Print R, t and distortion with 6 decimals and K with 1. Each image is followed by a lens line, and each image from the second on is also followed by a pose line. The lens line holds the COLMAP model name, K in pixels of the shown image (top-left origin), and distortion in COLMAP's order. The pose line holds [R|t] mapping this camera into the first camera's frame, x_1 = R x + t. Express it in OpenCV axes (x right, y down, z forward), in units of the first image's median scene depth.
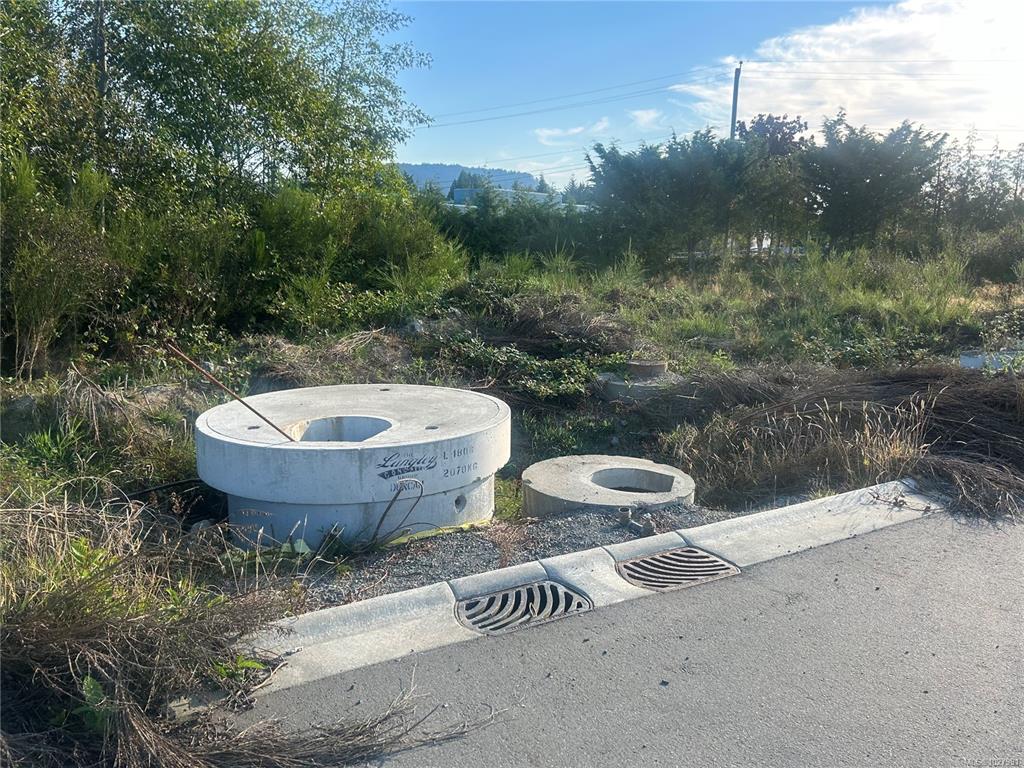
lens RADIAL K [[771.3, 0, 516.8], [0, 771.3, 382.6], [0, 0, 1]] dist [0.068447, -0.067992]
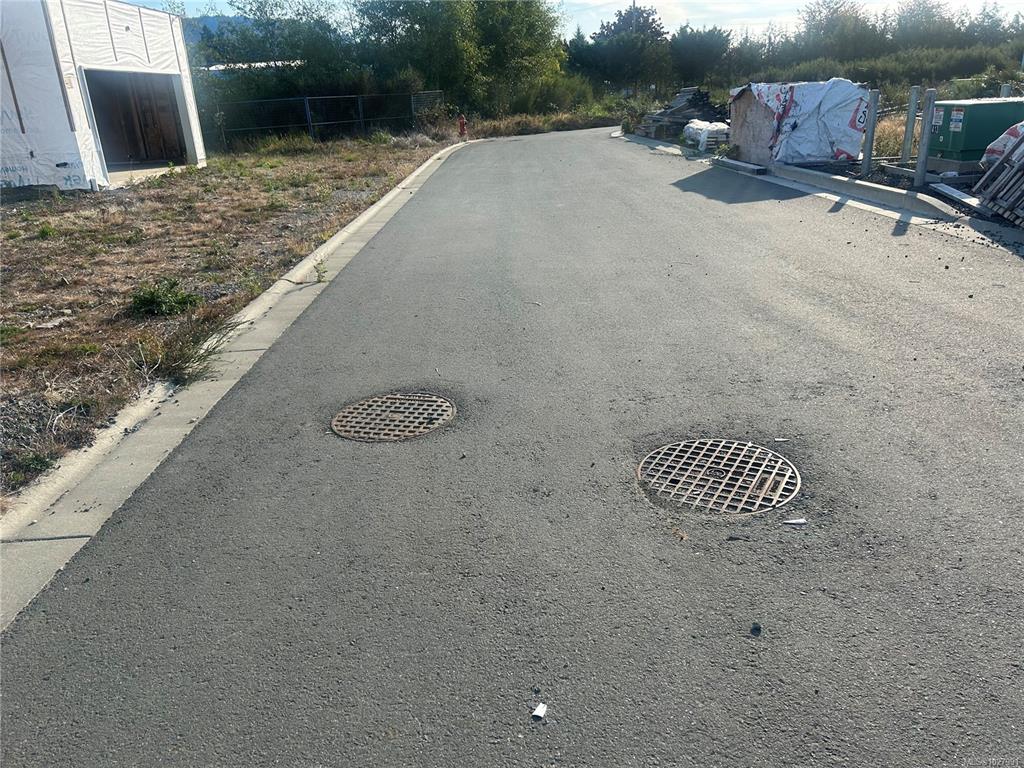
lens RADIAL K [[771.3, 0, 516.8], [0, 771.3, 382.6], [0, 0, 1]] dist [0.068447, -0.067992]
pose [[0.971255, -0.130034, 0.199384, -0.526641], [0.093388, 0.978610, 0.183306, 0.167863], [-0.218955, -0.159417, 0.962624, -0.992288]]
